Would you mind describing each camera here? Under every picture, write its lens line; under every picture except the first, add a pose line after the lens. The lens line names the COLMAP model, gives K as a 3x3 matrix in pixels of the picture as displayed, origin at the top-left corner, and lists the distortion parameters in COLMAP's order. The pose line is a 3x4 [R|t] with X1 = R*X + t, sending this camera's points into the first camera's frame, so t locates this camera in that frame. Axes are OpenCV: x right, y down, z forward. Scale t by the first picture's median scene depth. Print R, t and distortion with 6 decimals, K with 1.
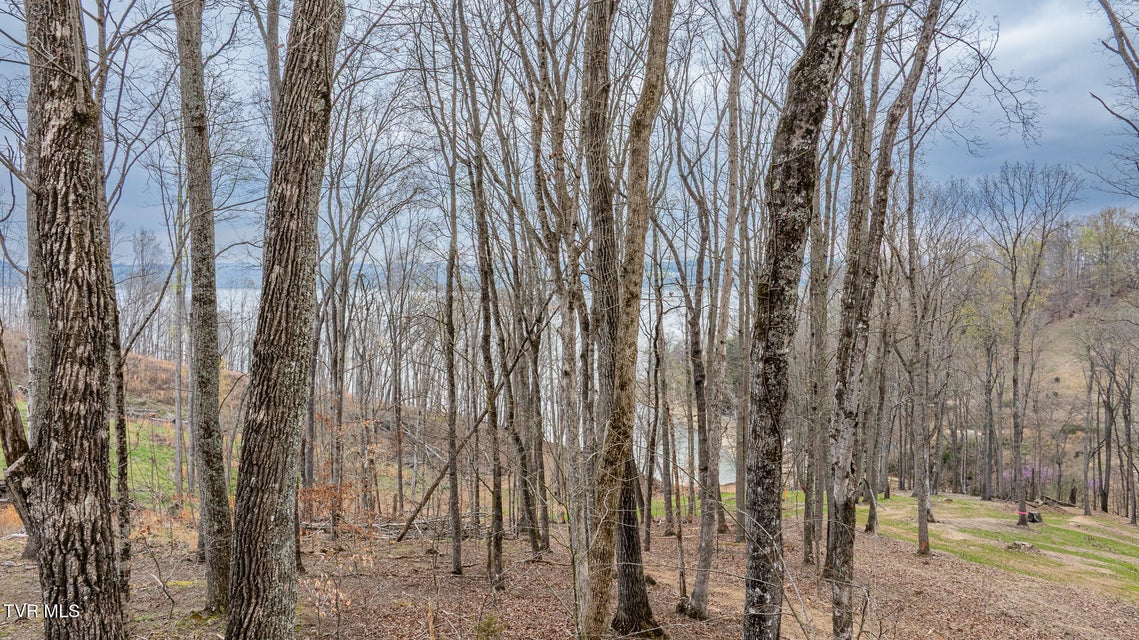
lens RADIAL K [[801.3, 0, 570.1], [0, 801.3, 318.0], [0, 0, 1]] dist [-0.012564, -0.002935]
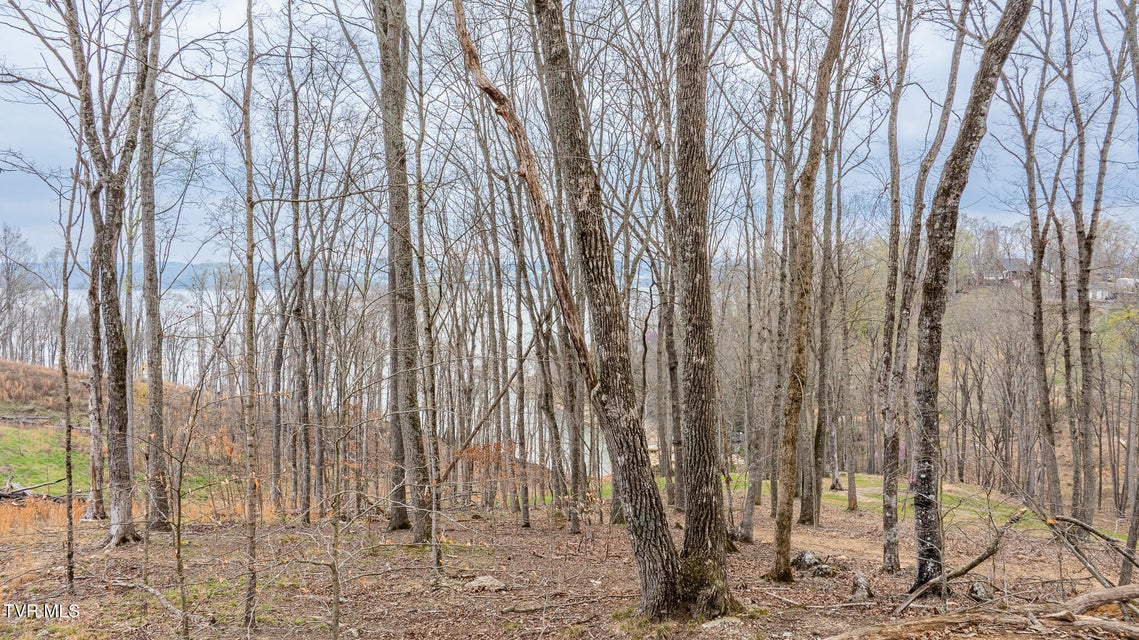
lens RADIAL K [[801.3, 0, 568.7], [0, 801.3, 316.7], [0, 0, 1]] dist [-0.012564, -0.002935]
pose [[0.988264, -0.010442, 0.152400, -0.782765], [0.010447, 0.999945, 0.000764, 0.019018], [-0.152399, 0.000837, 0.988319, -0.569961]]
